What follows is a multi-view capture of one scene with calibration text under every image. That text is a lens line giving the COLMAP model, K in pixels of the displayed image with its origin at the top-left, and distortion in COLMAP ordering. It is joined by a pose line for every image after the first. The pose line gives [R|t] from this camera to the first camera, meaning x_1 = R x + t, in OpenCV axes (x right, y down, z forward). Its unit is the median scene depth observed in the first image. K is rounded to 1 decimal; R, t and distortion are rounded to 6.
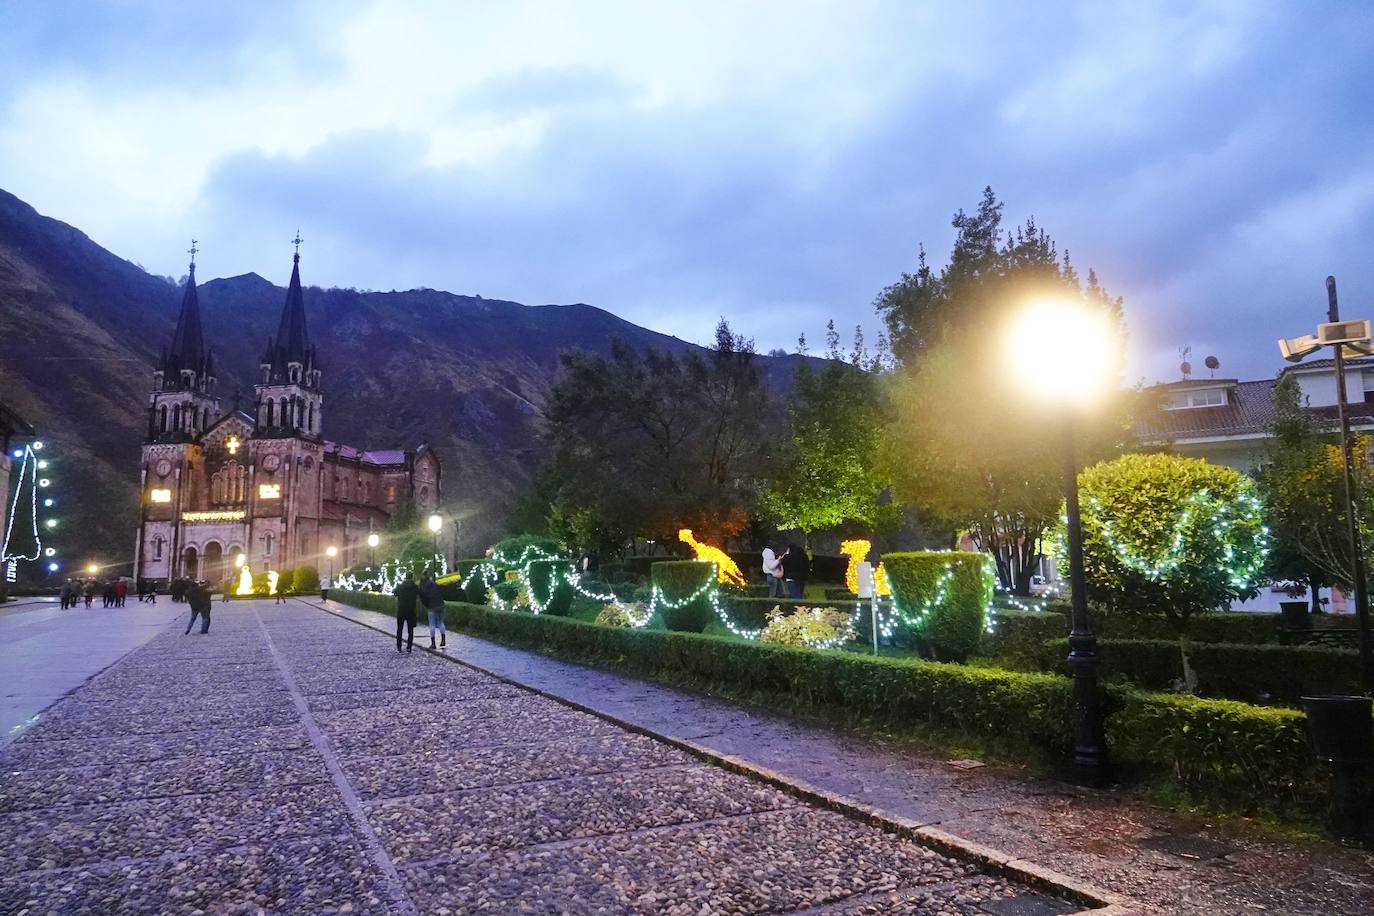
lens RADIAL K [[955.3, 0, 685.1], [0, 955.3, 452.3], [0, 0, 1]] dist [0.001707, 0.009326]
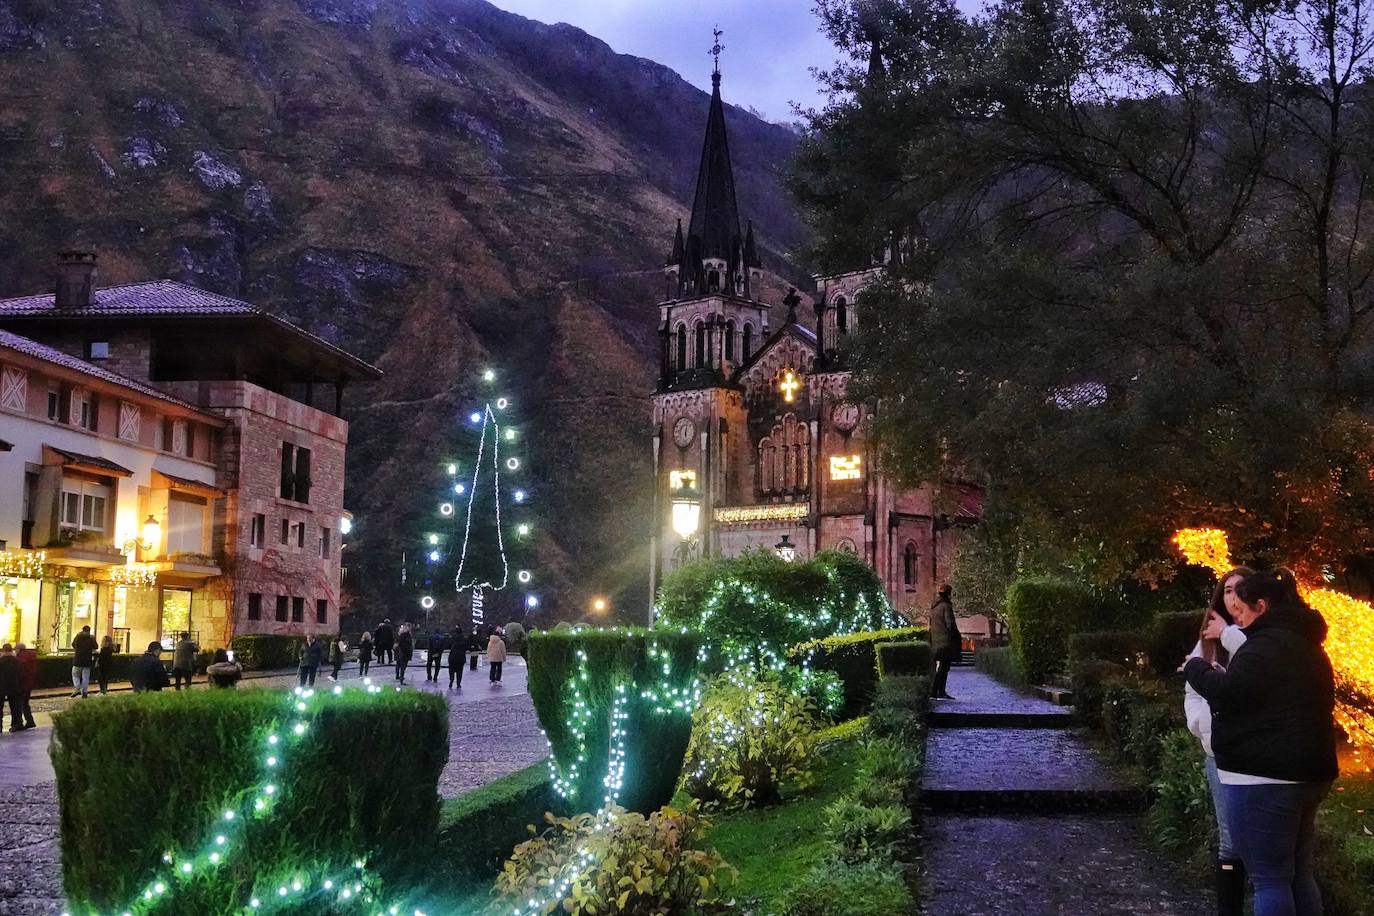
lens RADIAL K [[1770.2, 0, 686.8], [0, 1770.2, 455.2], [0, 0, 1]] dist [0.005450, 0.000000]
pose [[0.839325, -0.032898, -0.542634, 0.034948], [0.051961, 0.998452, 0.019839, 0.008929], [0.541141, -0.044847, 0.839735, 0.102837]]
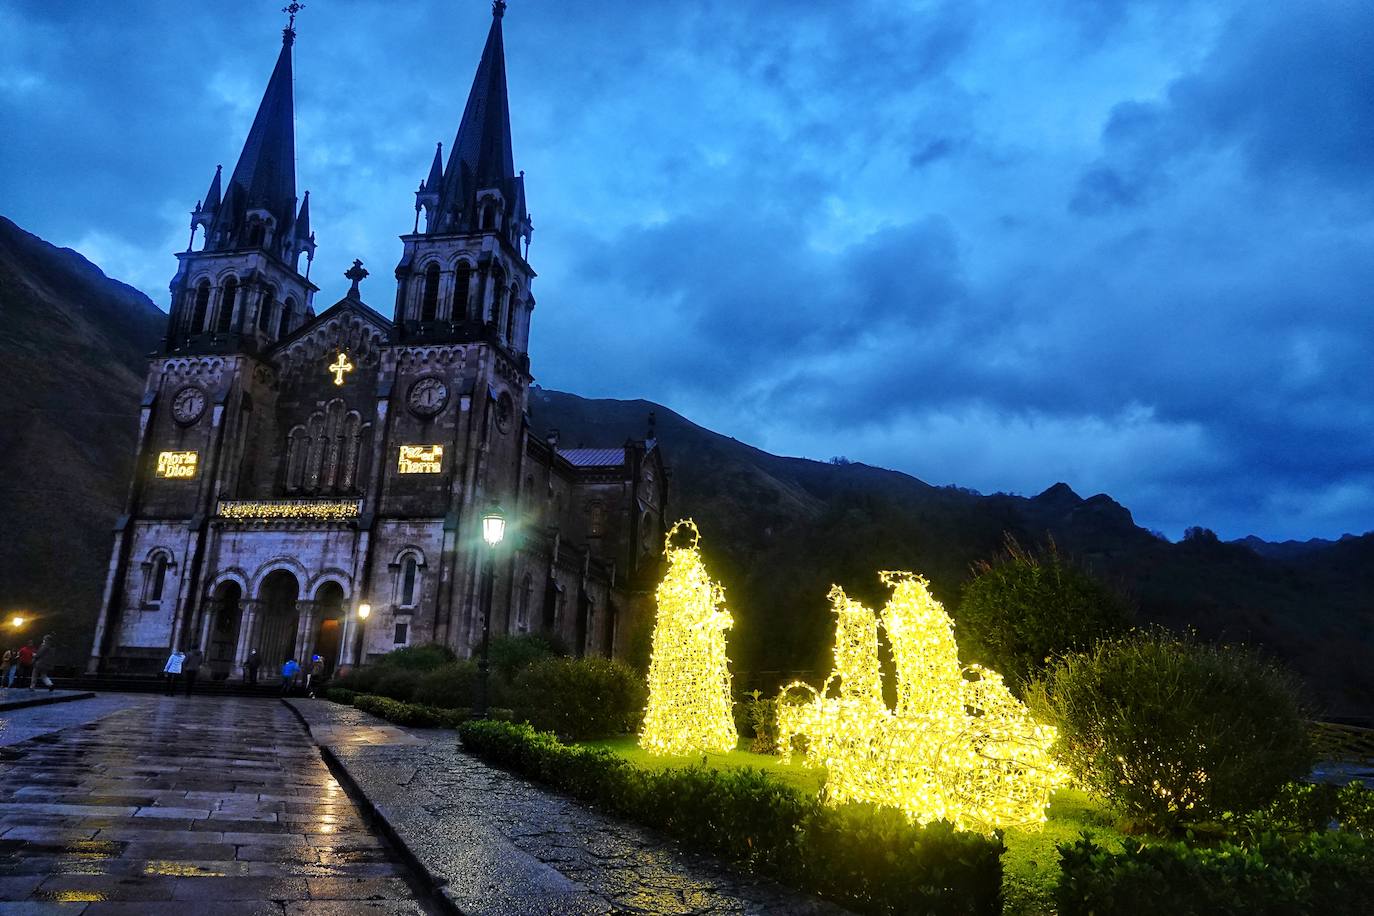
lens RADIAL K [[955.3, 0, 686.8], [0, 955.3, 453.6], [0, 0, 1]] dist [0.001707, 0.009326]
pose [[0.998109, 0.048068, -0.038312, -0.287116], [-0.052113, 0.992258, -0.112730, 0.078351], [0.032597, 0.114513, 0.992887, 0.552707]]
